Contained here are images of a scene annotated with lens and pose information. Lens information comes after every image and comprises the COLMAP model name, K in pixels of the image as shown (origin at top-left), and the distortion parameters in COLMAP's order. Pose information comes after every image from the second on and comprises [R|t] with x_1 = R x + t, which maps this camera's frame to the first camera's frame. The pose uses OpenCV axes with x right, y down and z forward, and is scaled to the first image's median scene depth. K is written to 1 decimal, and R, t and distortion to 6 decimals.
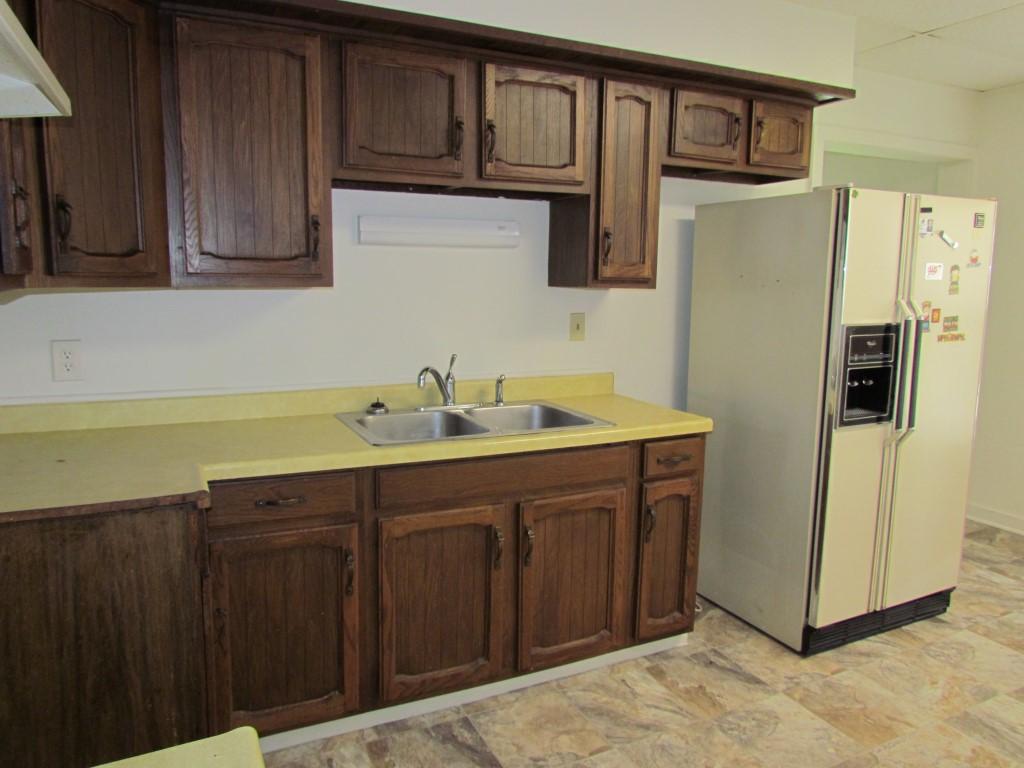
lens RADIAL K [[727.0, 0, 515.0], [0, 727.0, 381.7], [0, 0, 1]] dist [-0.030284, 0.016858]
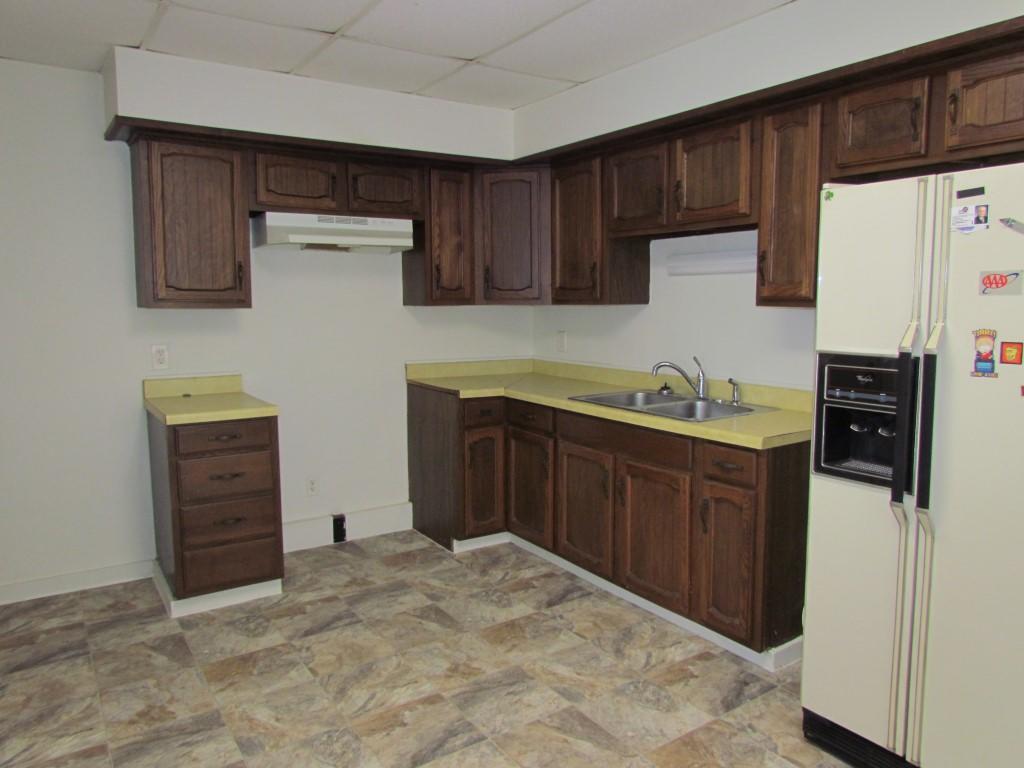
lens RADIAL K [[727.0, 0, 516.4], [0, 727.0, 378.2], [0, 0, 1]] dist [-0.030284, 0.016858]
pose [[0.144882, 0.103212, -0.984051, 1.223822], [-0.131503, 0.987730, 0.084236, -0.070553], [0.980671, 0.117201, 0.156677, 0.516277]]
